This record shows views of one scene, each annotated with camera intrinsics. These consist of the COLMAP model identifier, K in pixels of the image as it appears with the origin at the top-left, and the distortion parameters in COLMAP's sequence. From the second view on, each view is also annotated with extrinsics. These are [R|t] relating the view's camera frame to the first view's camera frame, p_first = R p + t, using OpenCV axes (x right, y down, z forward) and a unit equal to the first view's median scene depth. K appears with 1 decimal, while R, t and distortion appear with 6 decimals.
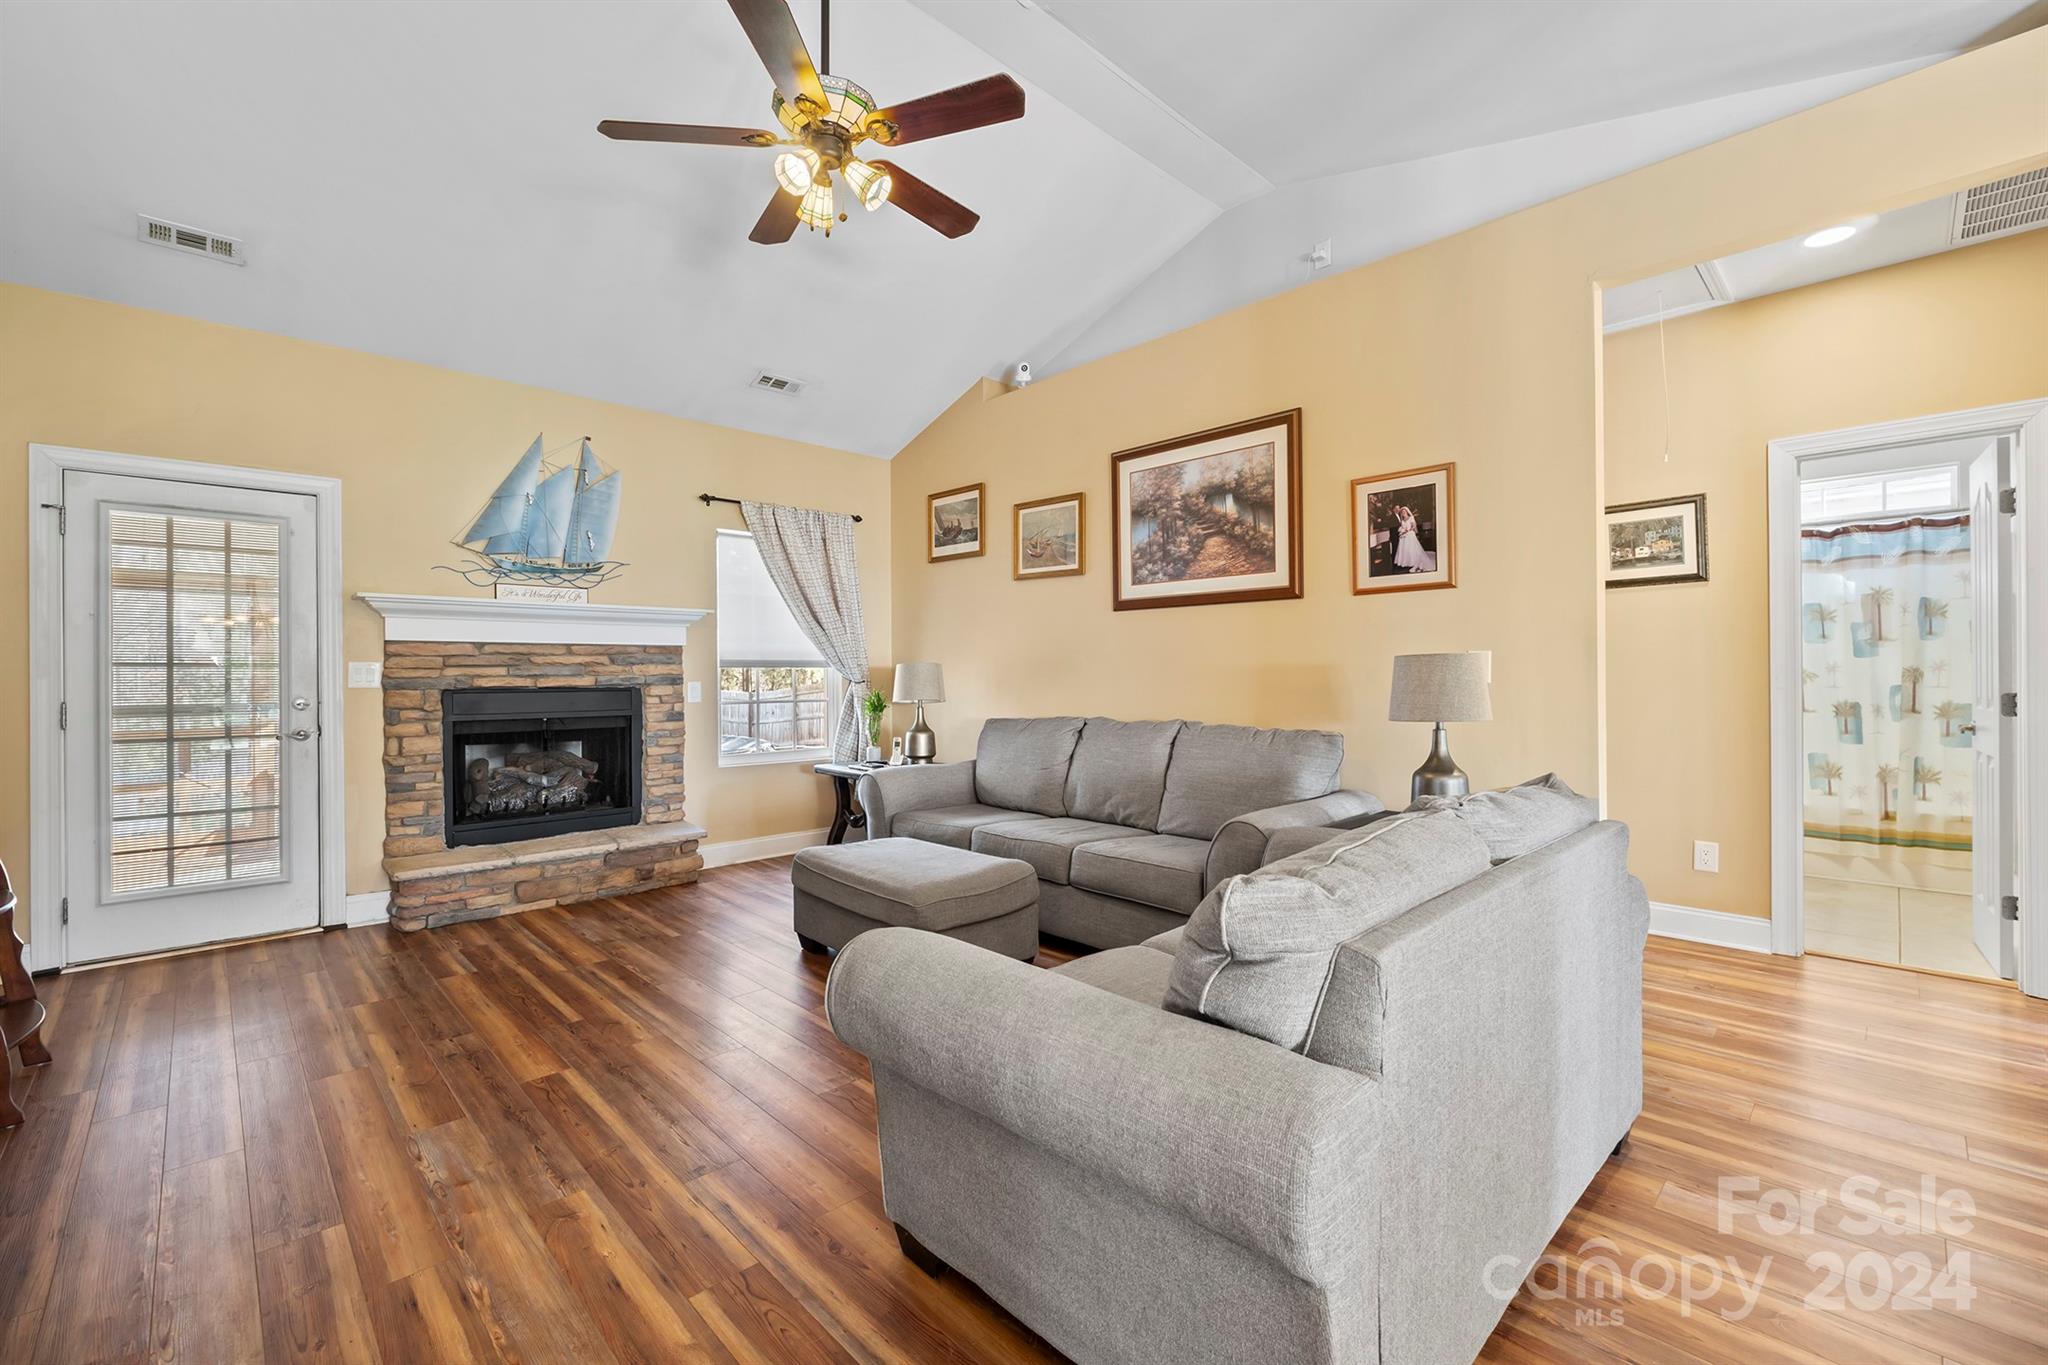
lens RADIAL K [[852.2, 0, 1017.6], [0, 852.2, 675.9], [0, 0, 1]] dist [-0.015233, -0.000294]
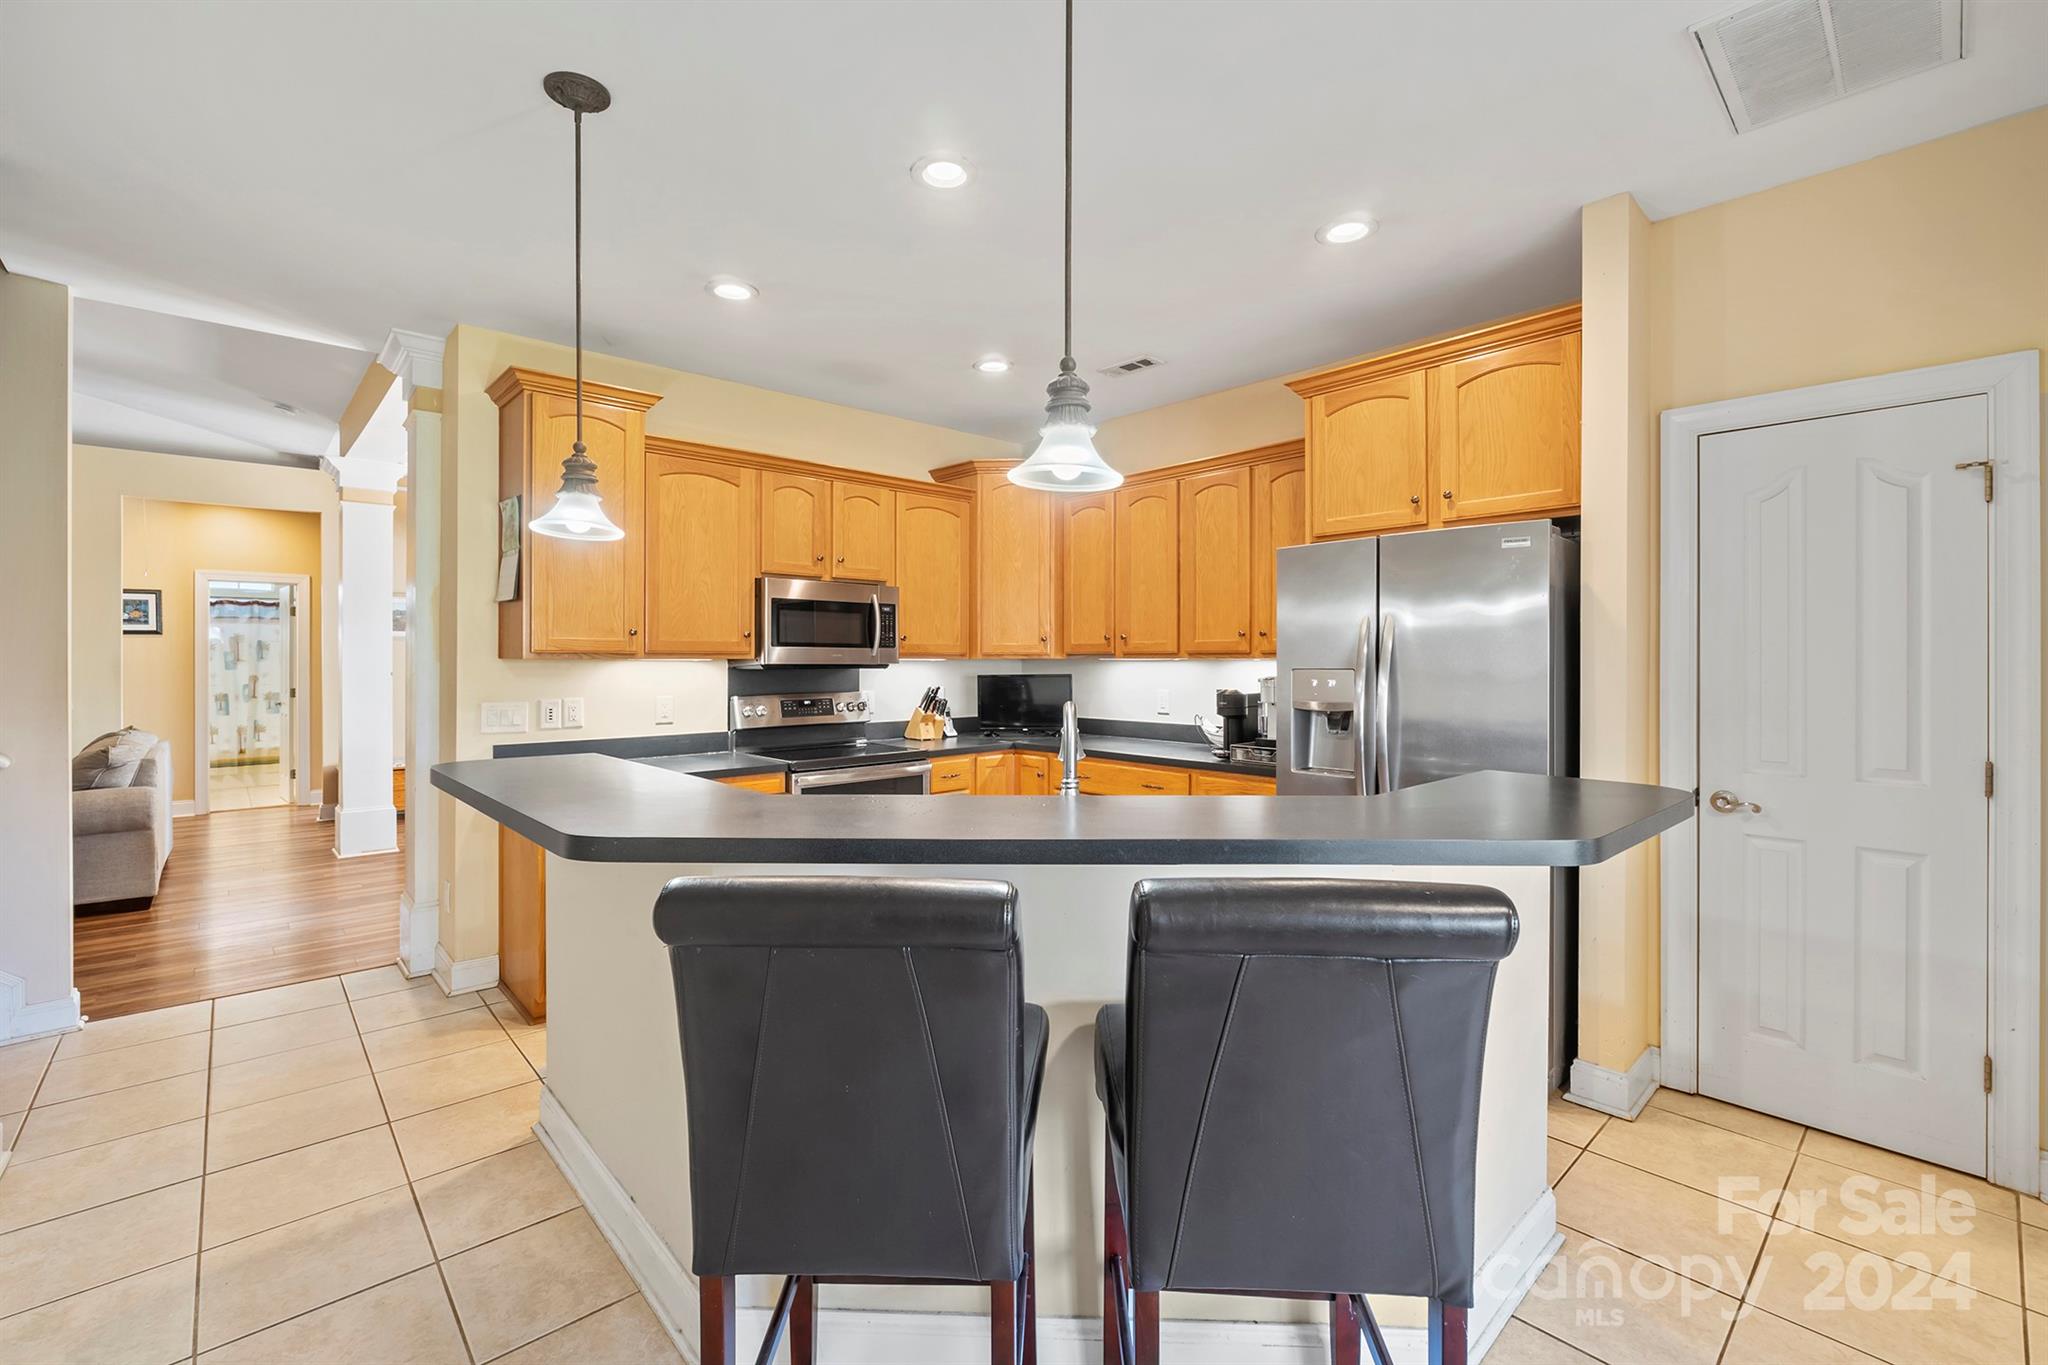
lens RADIAL K [[889.3, 0, 1022.9], [0, 889.3, 656.3], [0, 0, 1]] dist [-0.012537, -0.000148]
pose [[0.019895, 0.009099, 0.999761, -0.982407], [0.000177, 0.999959, -0.009104, -0.035385], [-0.999802, 0.000358, 0.019892, -0.865407]]
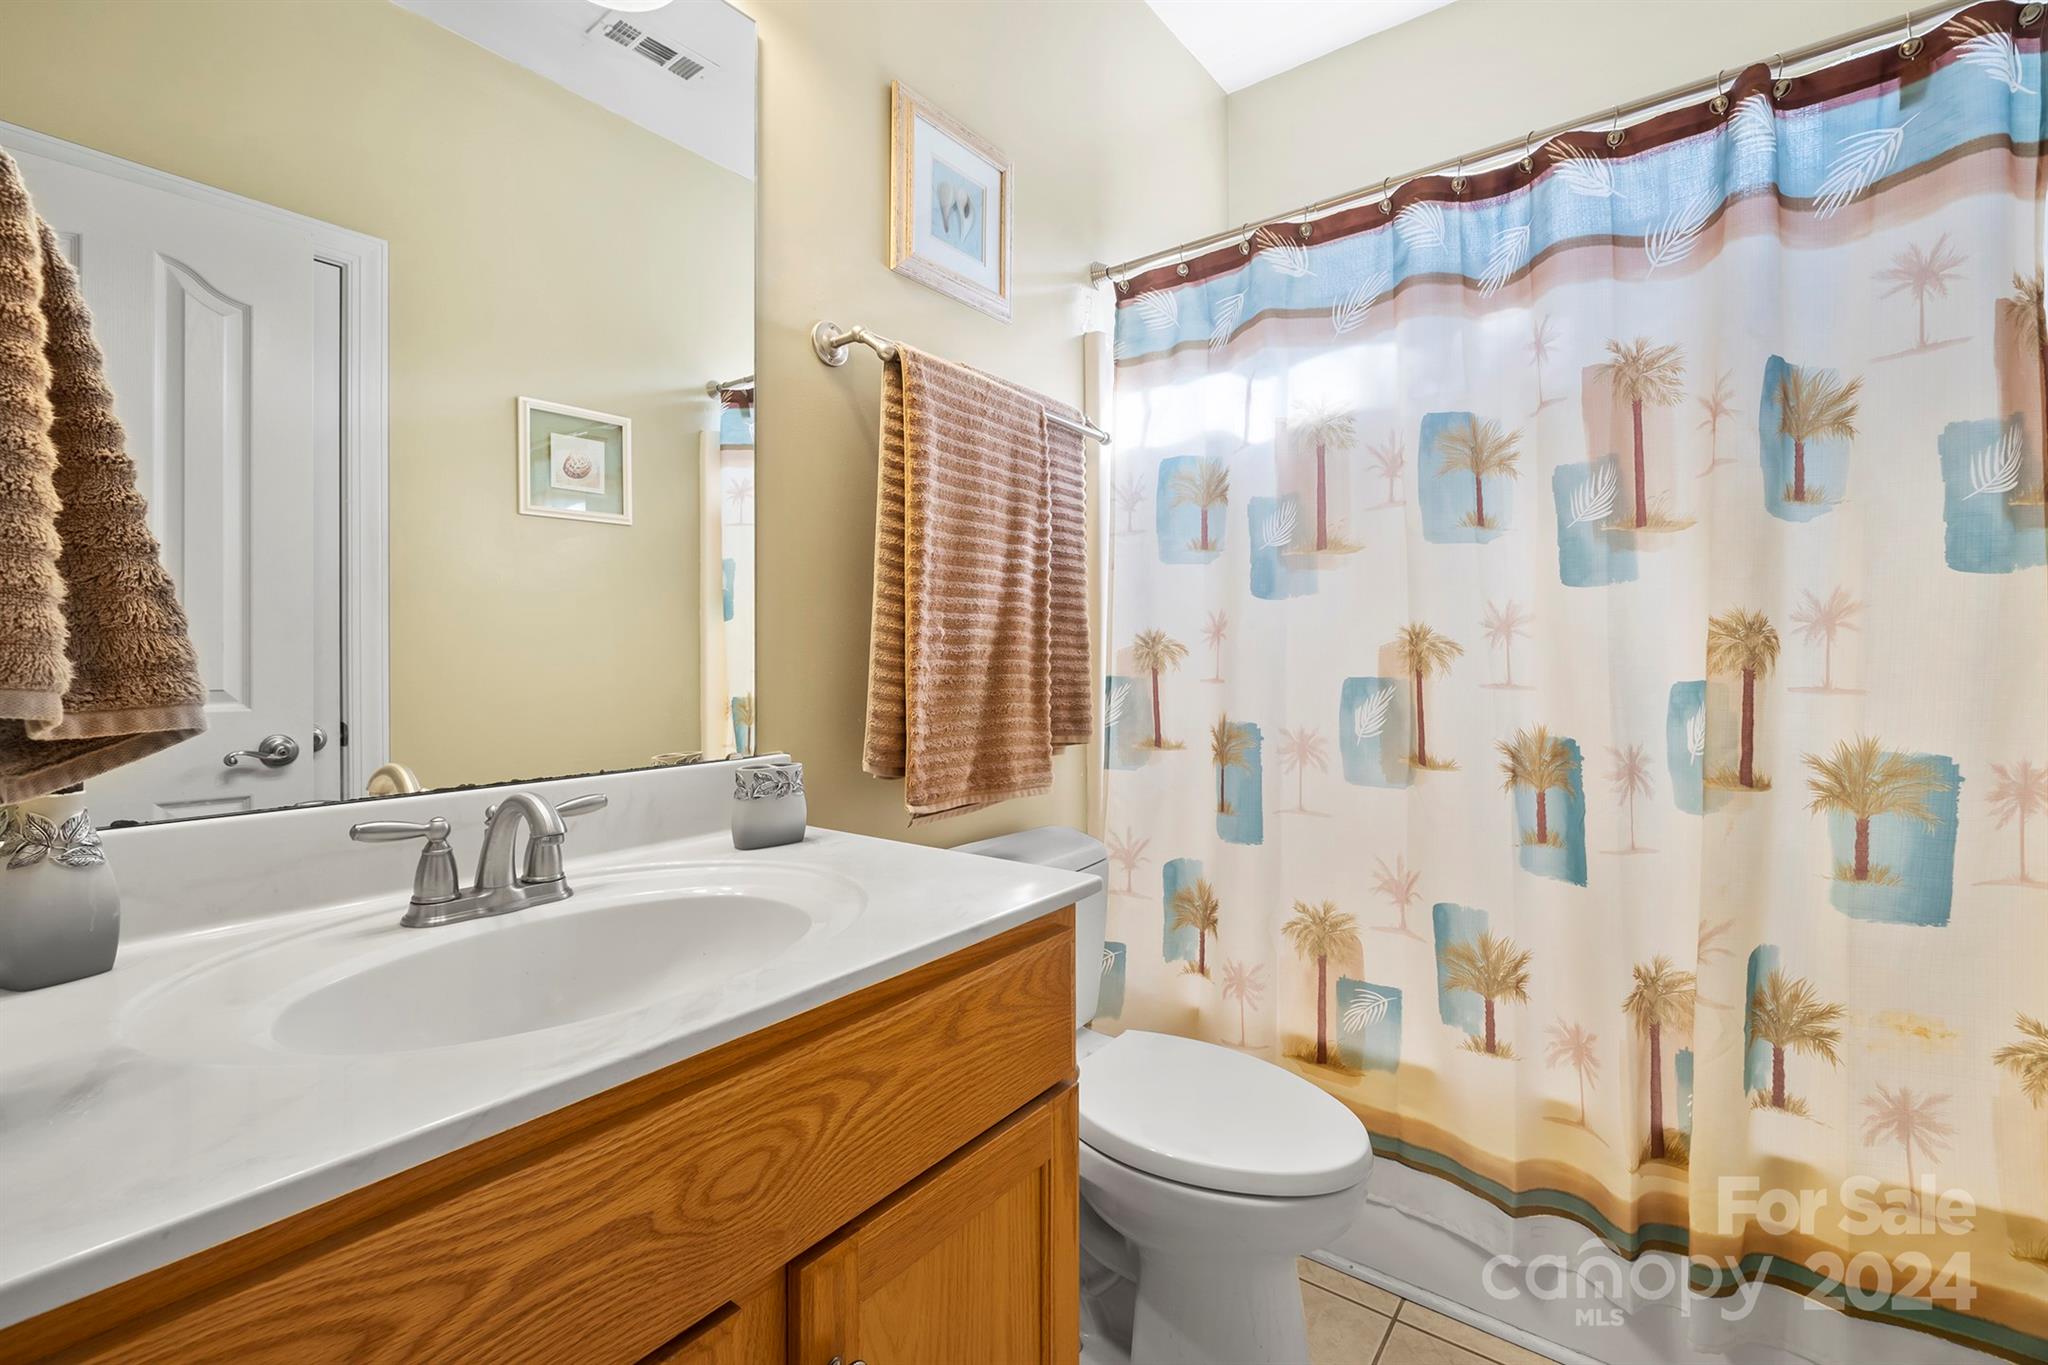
lens RADIAL K [[889.3, 0, 1022.9], [0, 889.3, 656.3], [0, 0, 1]] dist [-0.012537, -0.000148]
pose [[0.988907, 0.003076, 0.148505, 0.788148], [-0.002672, 0.999992, -0.002916, 0.004086], [-0.148513, 0.002487, 0.988907, 0.744634]]
